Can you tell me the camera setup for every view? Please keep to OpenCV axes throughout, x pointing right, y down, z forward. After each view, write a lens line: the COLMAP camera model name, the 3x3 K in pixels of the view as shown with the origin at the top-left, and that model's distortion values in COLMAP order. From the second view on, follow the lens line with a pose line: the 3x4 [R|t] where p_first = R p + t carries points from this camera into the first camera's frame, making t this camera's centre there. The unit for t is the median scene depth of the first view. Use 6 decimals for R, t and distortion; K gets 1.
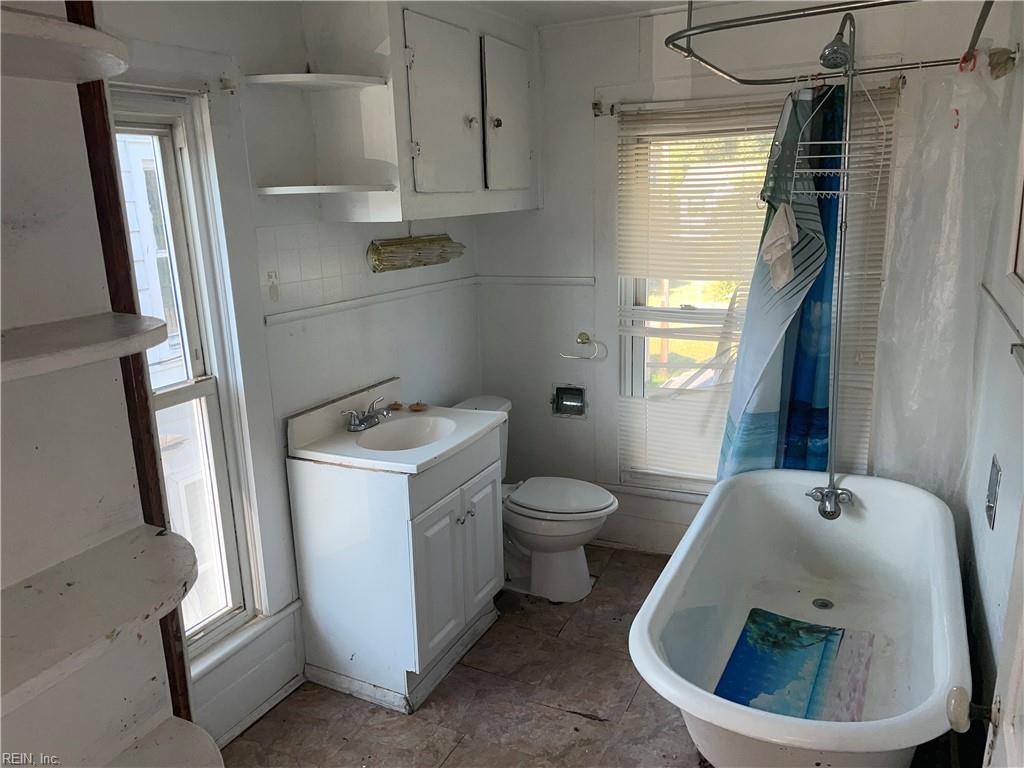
lens RADIAL K [[779.0, 0, 512.7], [0, 779.0, 383.1], [0, 0, 1]] dist [0.079781, -0.104351]
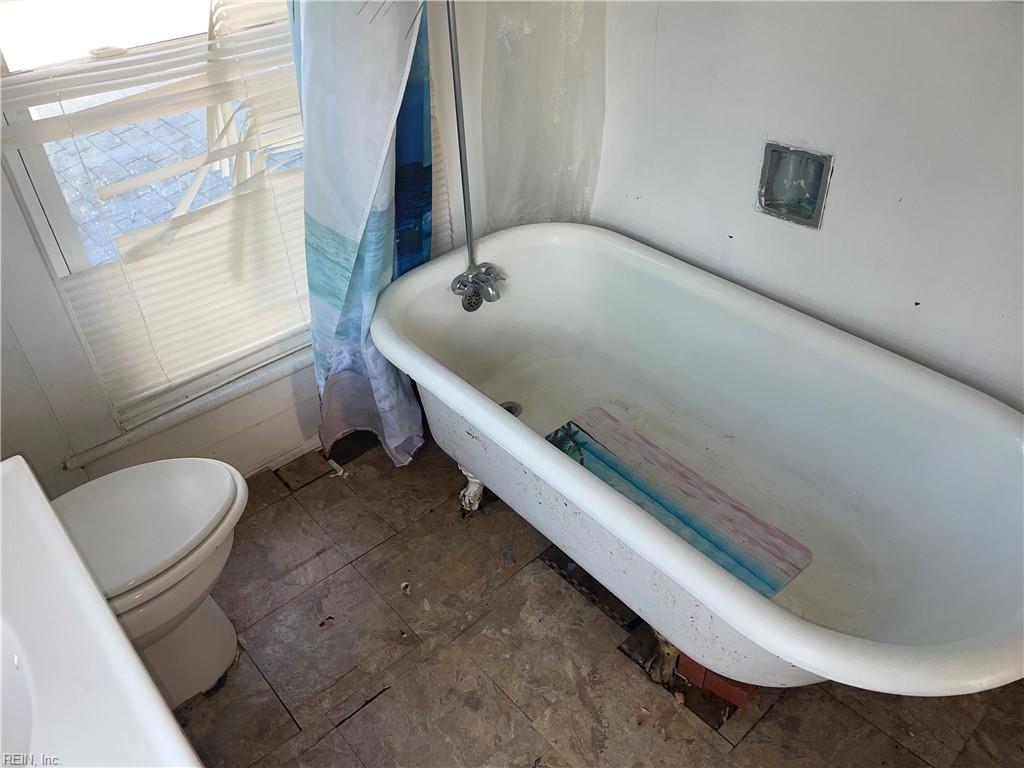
lens RADIAL K [[779.0, 0, 510.5], [0, 779.0, 389.7], [0, 0, 1]] dist [0.079781, -0.104351]
pose [[0.408253, -0.536032, 0.738918, -0.163795], [0.247579, 0.844123, 0.475564, -0.102541], [-0.878655, -0.011210, 0.477326, 0.611653]]
